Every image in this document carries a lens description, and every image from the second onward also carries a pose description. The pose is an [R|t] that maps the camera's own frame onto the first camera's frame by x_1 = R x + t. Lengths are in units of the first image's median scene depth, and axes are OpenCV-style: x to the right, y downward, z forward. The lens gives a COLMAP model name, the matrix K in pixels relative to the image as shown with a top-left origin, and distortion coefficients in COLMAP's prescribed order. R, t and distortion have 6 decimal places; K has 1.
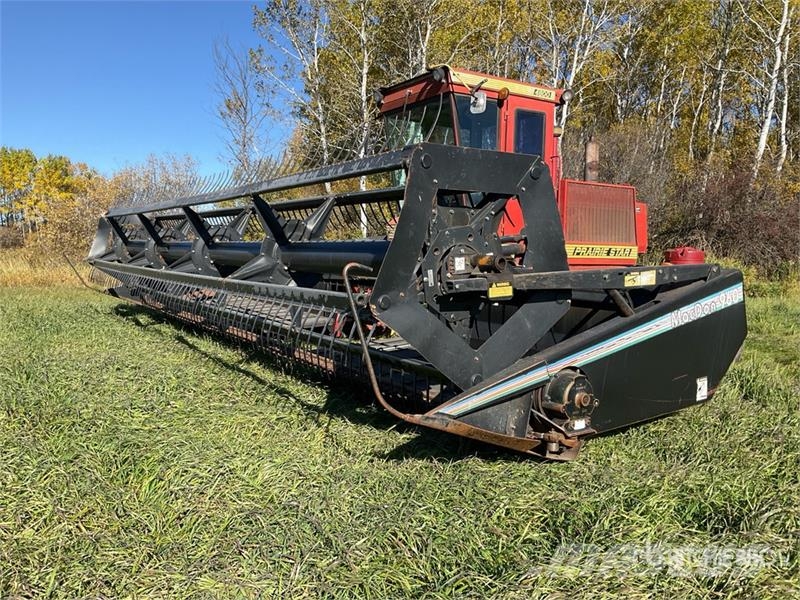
lens RADIAL K [[665.2, 0, 400.0], [0, 665.2, 300.0], [0, 0, 1]] dist [0.105037, -0.228007]
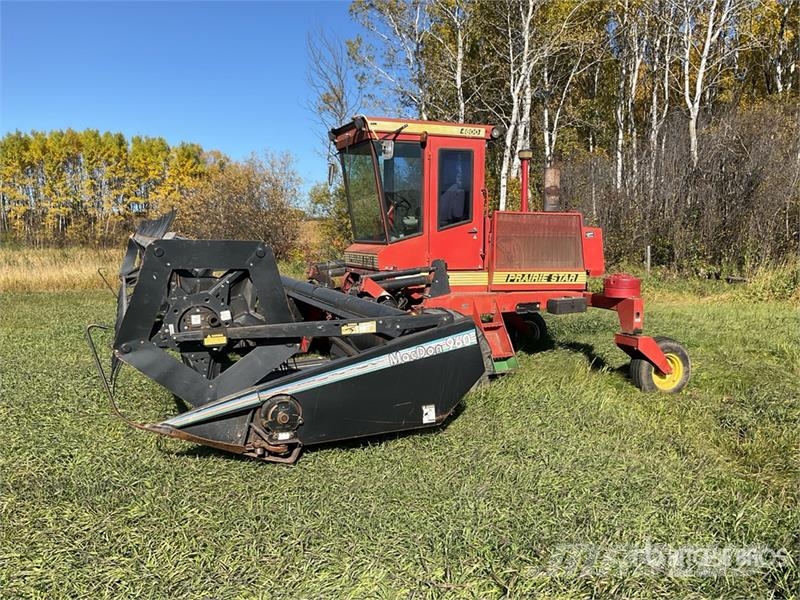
lens RADIAL K [[760.9, 0, 400.0], [0, 760.9, 300.0], [0, 0, 1]] dist [0.106971, -0.199850]
pose [[0.976694, 0.013295, -0.214225, 0.693512], [-0.011654, 0.999892, 0.008921, -0.092936], [0.214321, -0.006217, 0.976744, -0.404801]]
